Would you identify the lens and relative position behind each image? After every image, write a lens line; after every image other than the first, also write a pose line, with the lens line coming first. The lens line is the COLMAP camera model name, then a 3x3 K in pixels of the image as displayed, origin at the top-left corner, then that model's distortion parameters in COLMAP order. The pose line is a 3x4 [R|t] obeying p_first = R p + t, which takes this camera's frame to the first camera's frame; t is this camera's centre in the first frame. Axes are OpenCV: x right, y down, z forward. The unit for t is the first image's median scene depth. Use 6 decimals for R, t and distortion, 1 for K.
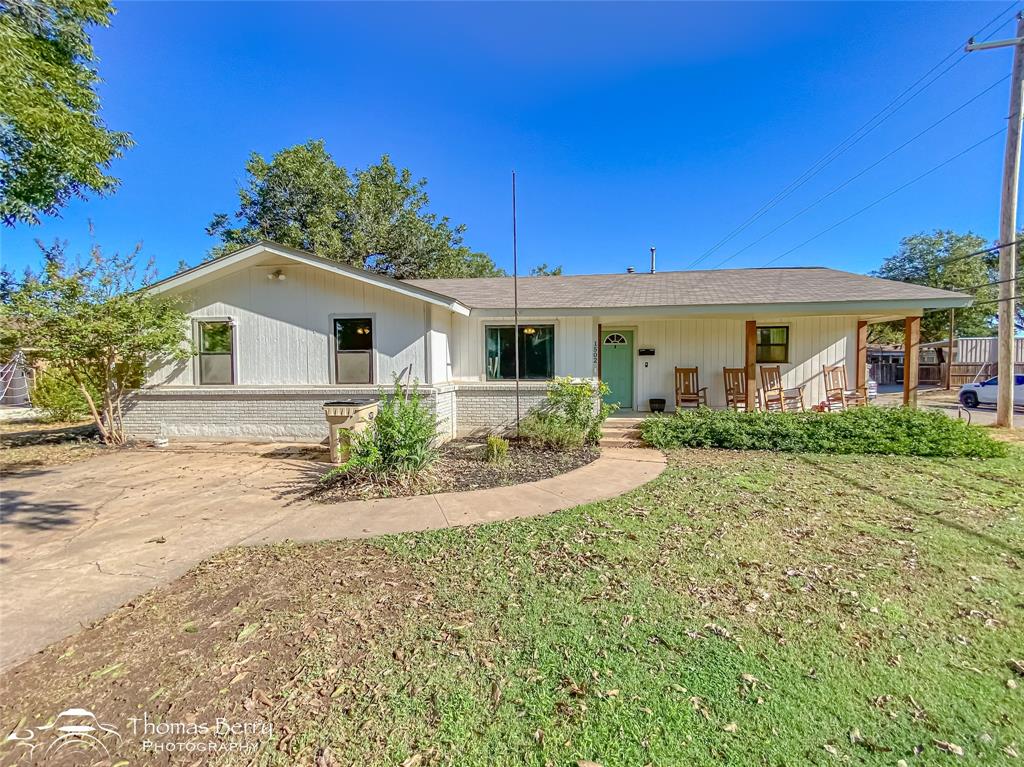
lens RADIAL K [[433.0, 0, 512.0], [0, 433.0, 388.7], [0, 0, 1]] dist [-0.002003, -0.001046]
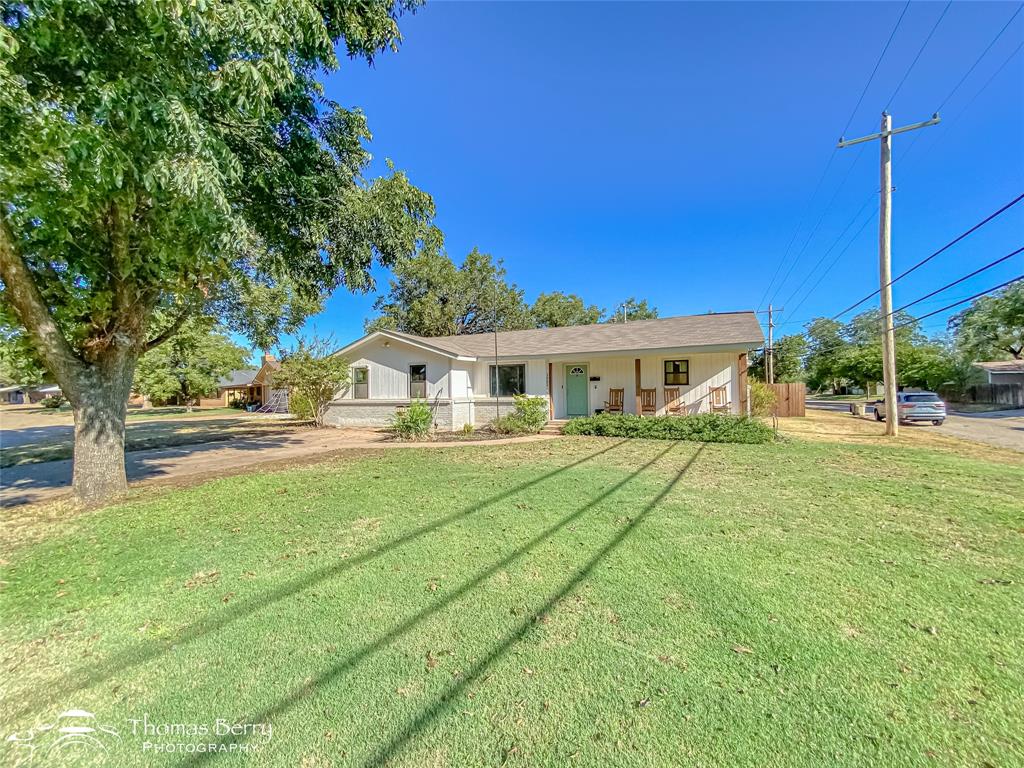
lens RADIAL K [[433.0, 0, 512.0], [0, 433.0, 389.2], [0, 0, 1]] dist [-0.002003, -0.001046]
pose [[0.937988, -0.006788, -0.346601, 0.679927], [-0.011436, 0.998658, -0.050508, 0.040220], [0.346479, 0.051340, 0.936652, -0.653694]]
